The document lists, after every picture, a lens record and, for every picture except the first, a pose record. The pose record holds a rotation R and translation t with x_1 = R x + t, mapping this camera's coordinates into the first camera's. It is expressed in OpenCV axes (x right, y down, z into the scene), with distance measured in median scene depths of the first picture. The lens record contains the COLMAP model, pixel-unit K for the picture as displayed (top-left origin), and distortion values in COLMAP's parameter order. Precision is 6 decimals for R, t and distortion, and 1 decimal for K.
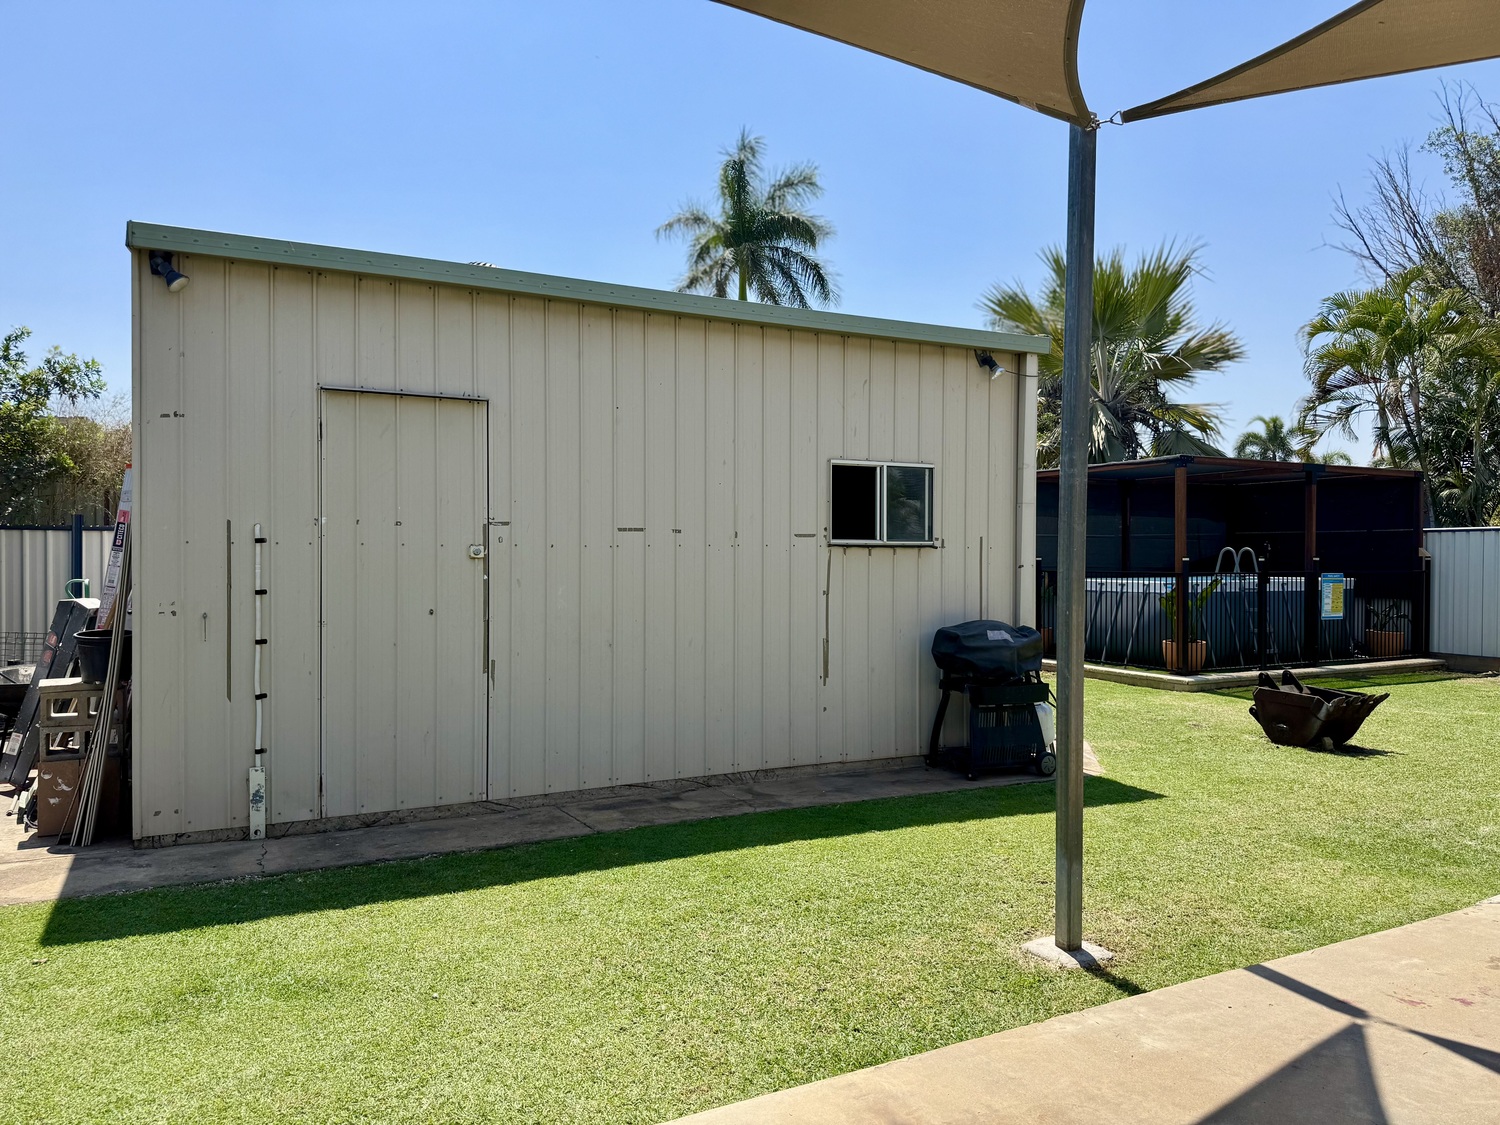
lens RADIAL K [[1049.5, 0, 776.7], [0, 1049.5, 565.4], [0, 0, 1]] dist [0.031171, -0.037760]
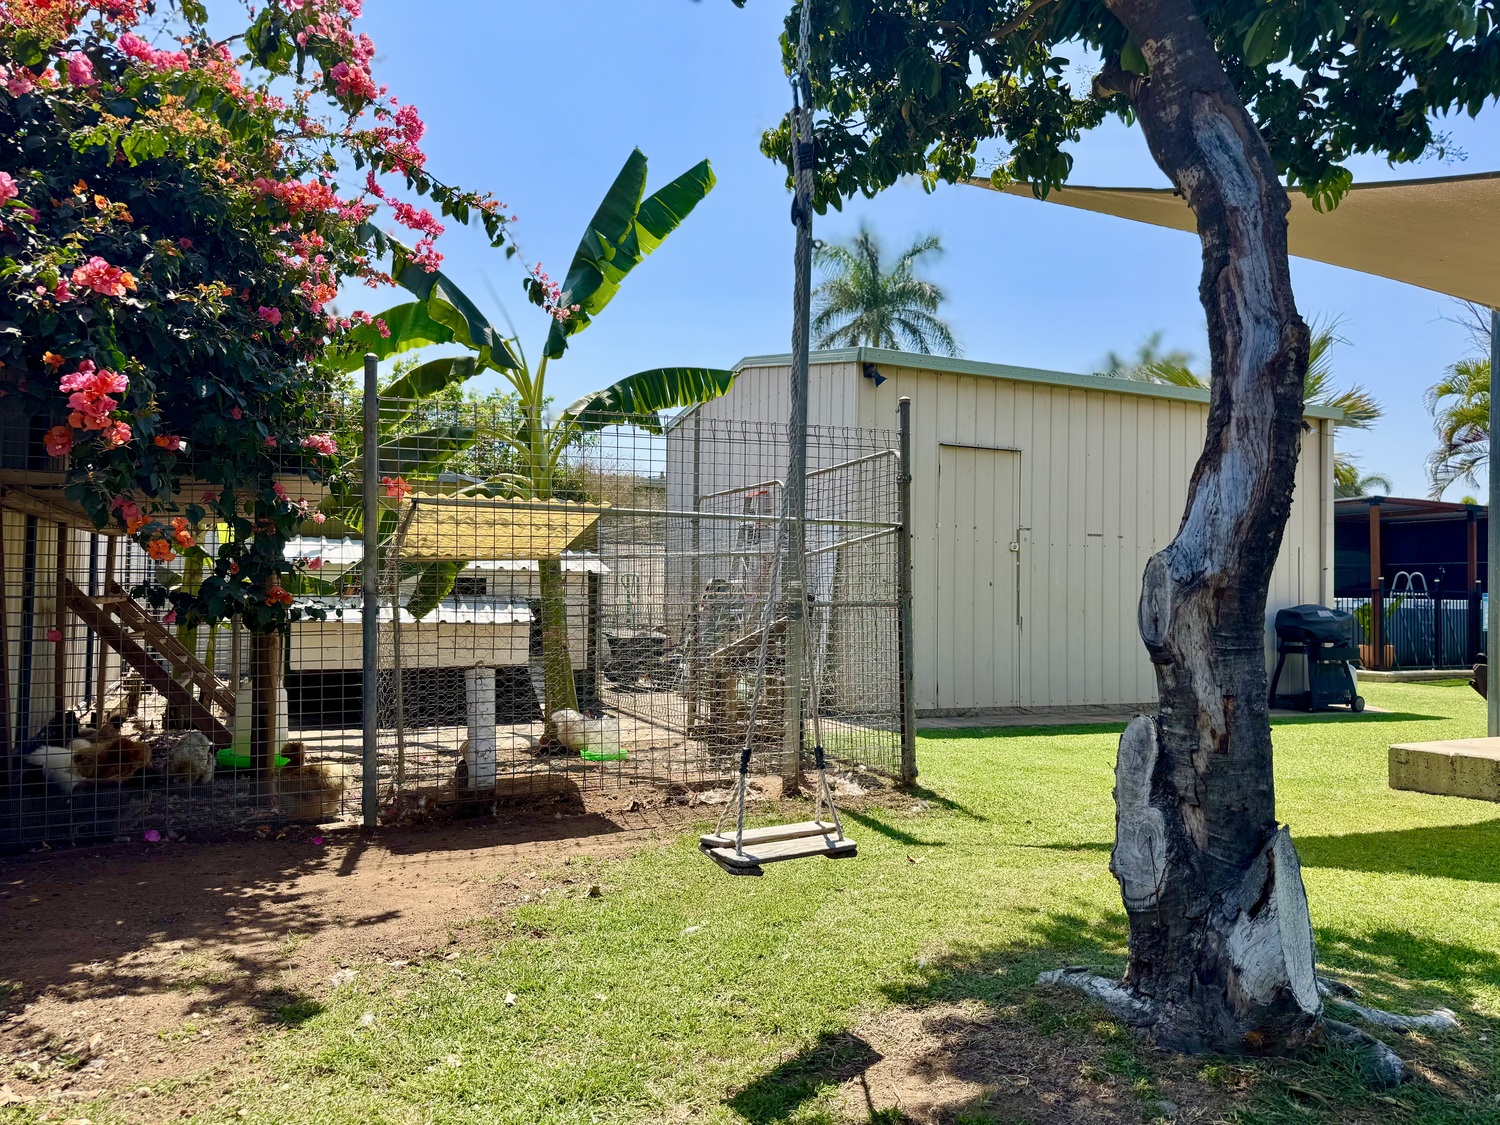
lens RADIAL K [[1049.5, 0, 759.0], [0, 1049.5, 567.9], [0, 0, 1]] dist [0.031171, -0.037760]
pose [[0.998995, 0.015285, -0.042135, -0.195584], [-0.016926, 0.999101, -0.038858, 0.027918], [0.041503, 0.039532, 0.998356, -0.187357]]
